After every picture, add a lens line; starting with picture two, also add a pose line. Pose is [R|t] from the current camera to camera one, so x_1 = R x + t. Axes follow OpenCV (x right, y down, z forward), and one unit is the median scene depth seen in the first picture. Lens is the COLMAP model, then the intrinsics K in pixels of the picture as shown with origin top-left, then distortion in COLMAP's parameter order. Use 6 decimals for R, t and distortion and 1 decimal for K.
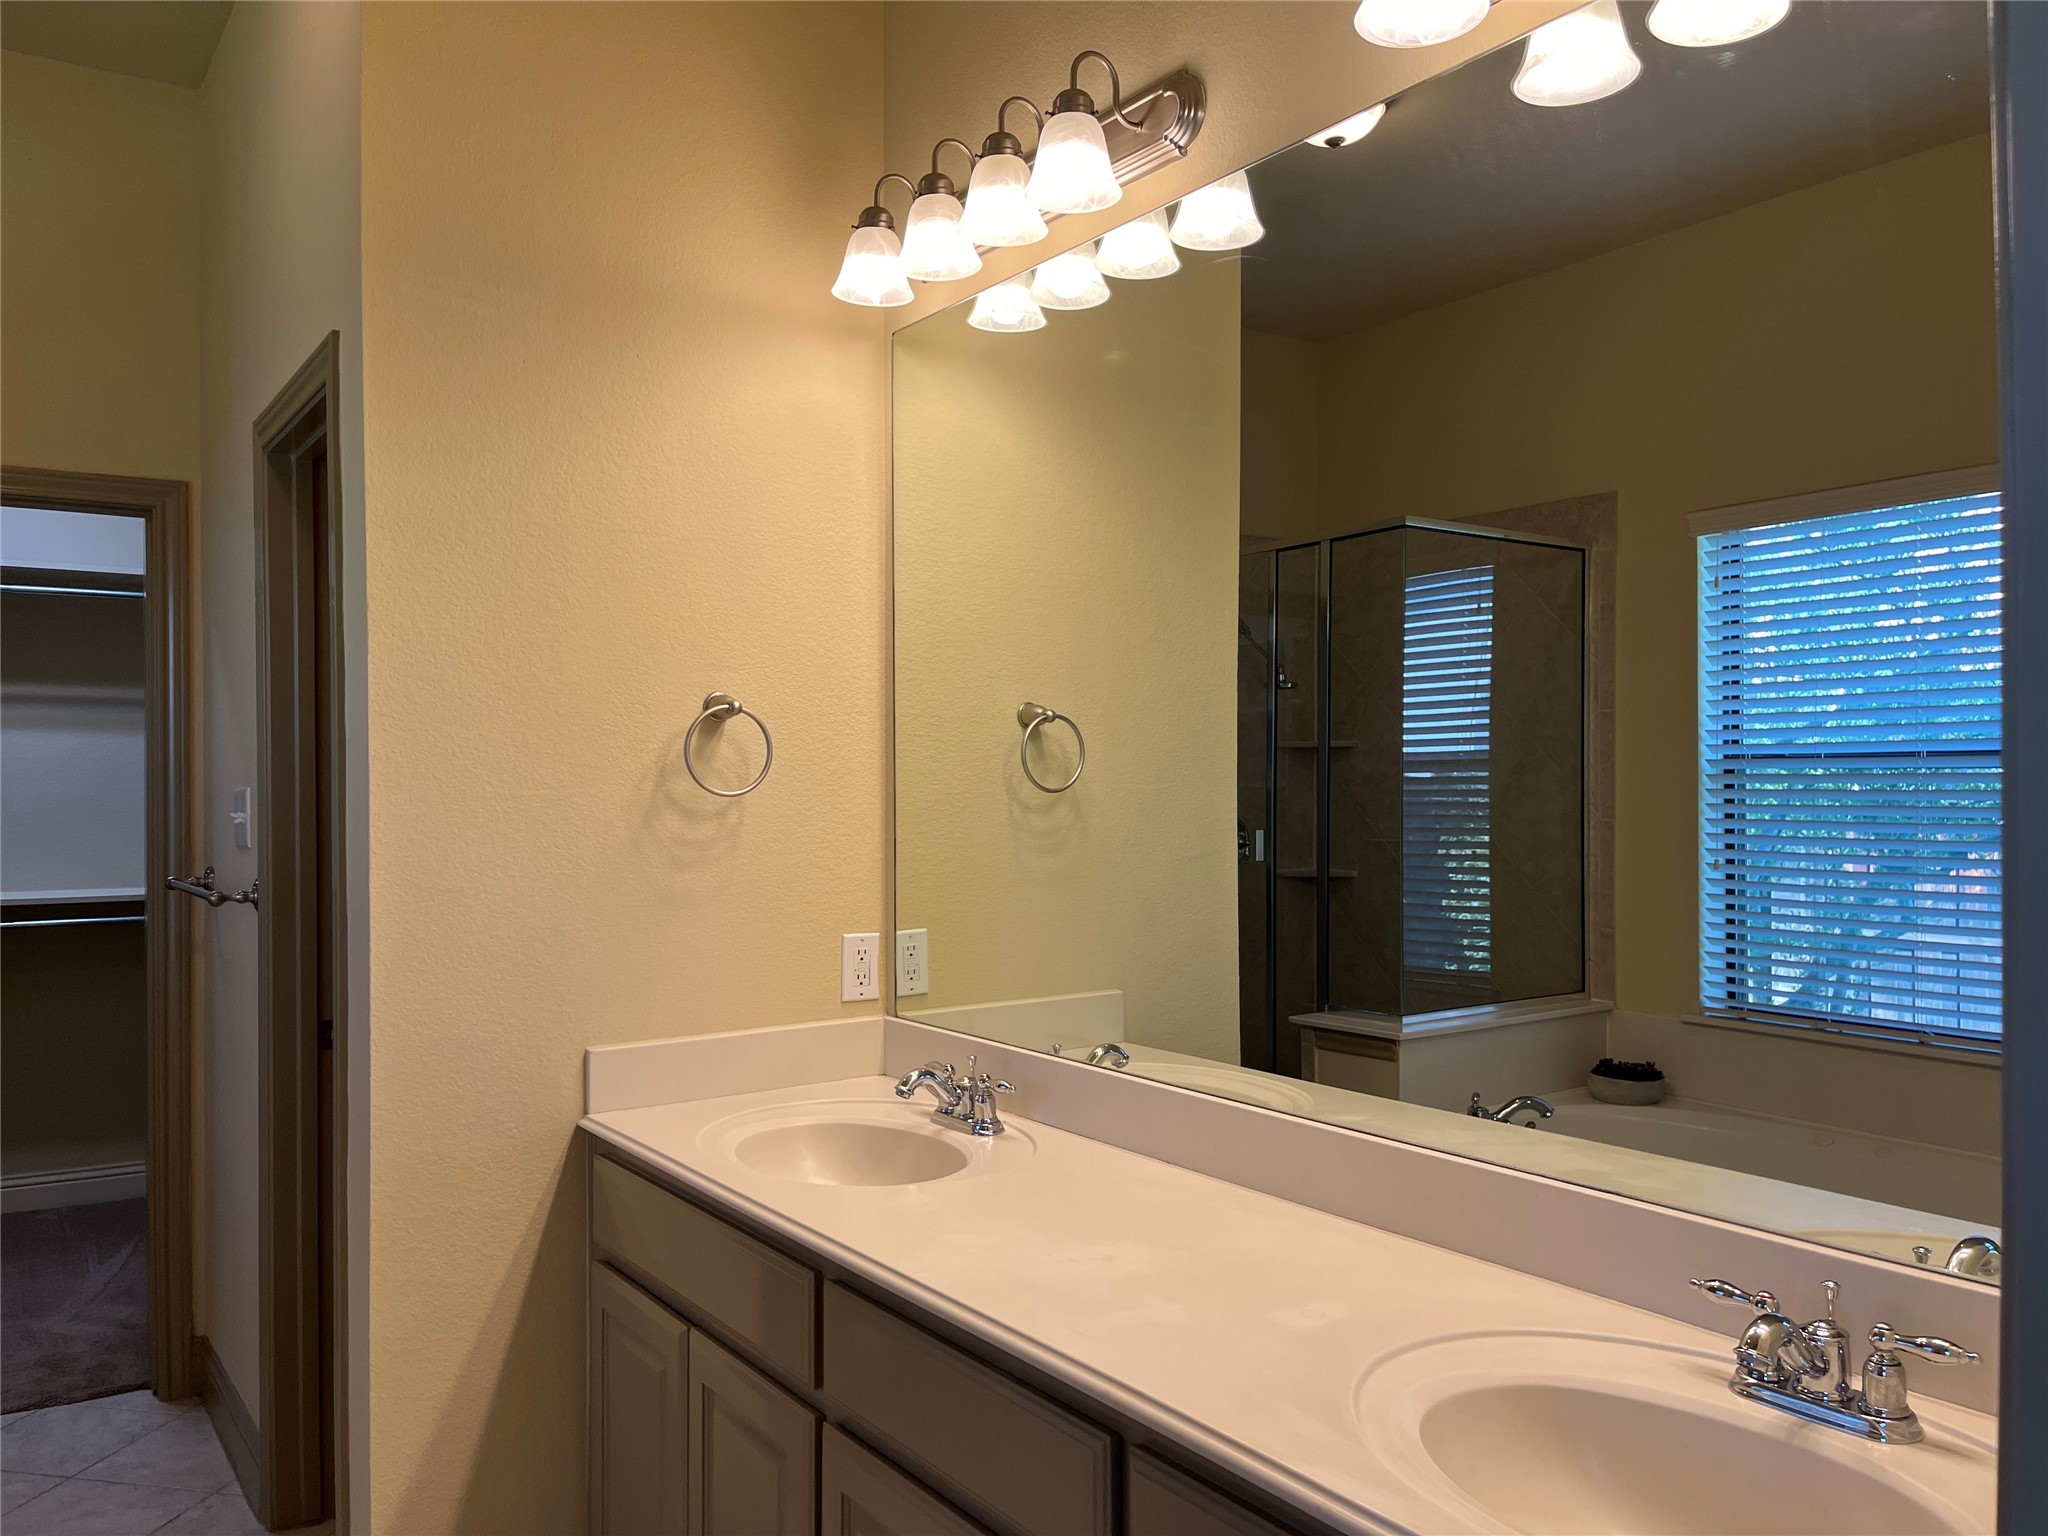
lens RADIAL K [[1554.9, 0, 1045.5], [0, 1554.9, 767.9], [0, 0, 1]] dist [0.060570, -0.065439]
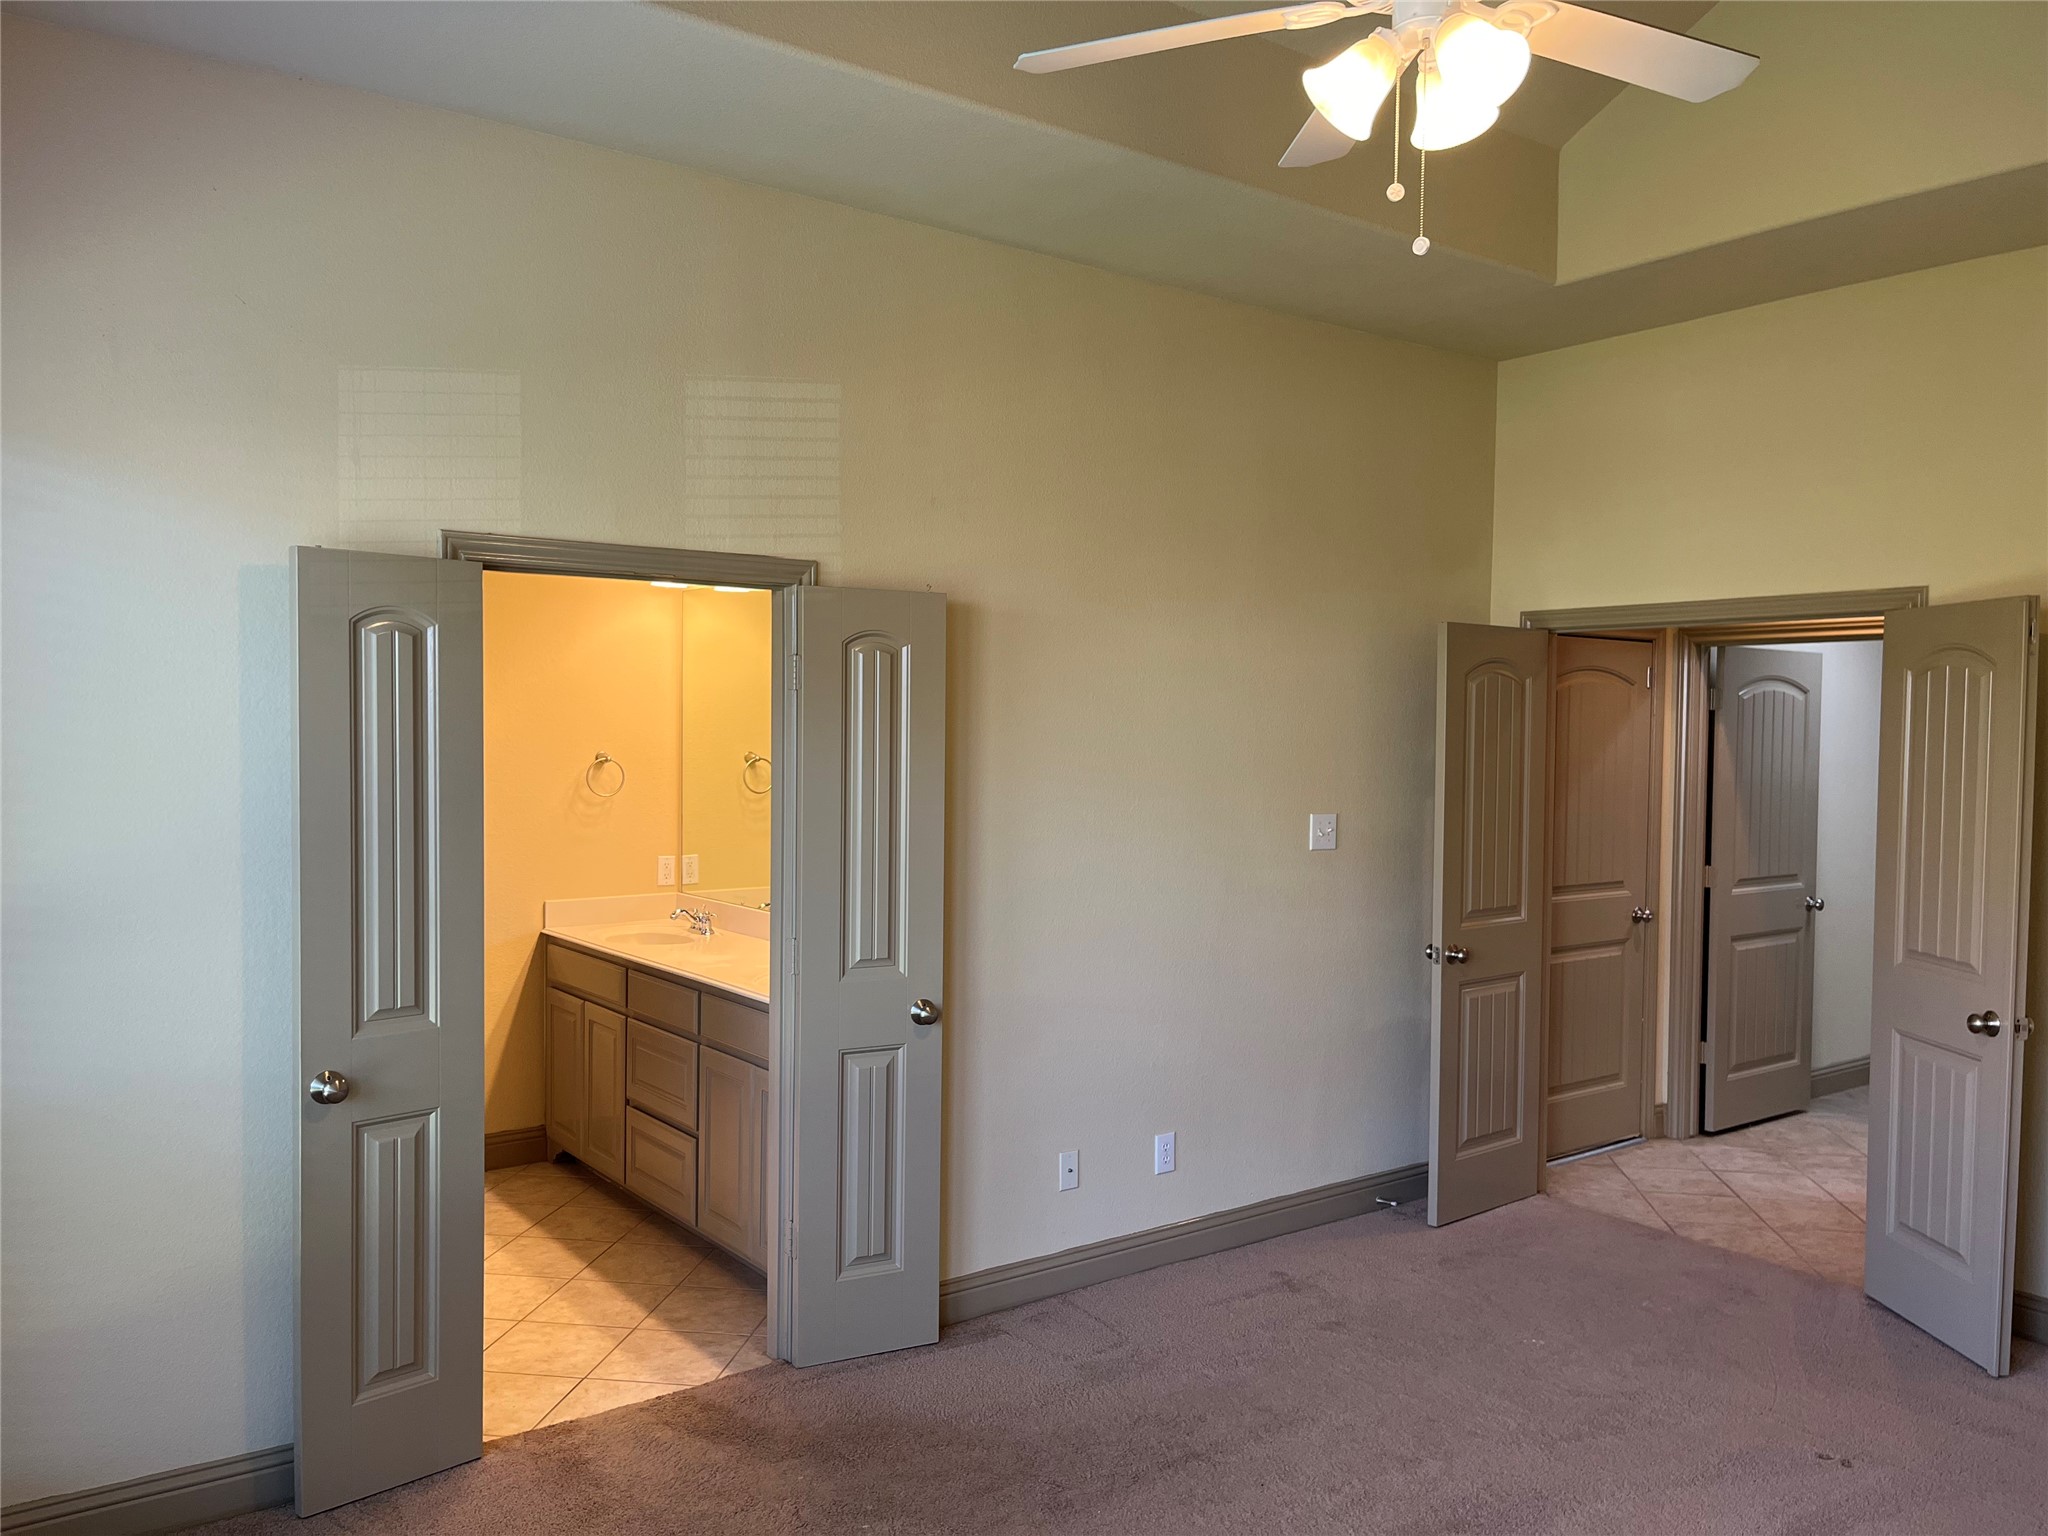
lens RADIAL K [[1554.9, 0, 1026.4], [0, 1554.9, 767.2], [0, 0, 1]] dist [0.060570, -0.065439]
pose [[0.999480, 0.014537, 0.028768, 0.357842], [-0.015532, 0.999279, 0.034654, -0.115652], [-0.028244, -0.035083, 0.998985, -1.348902]]
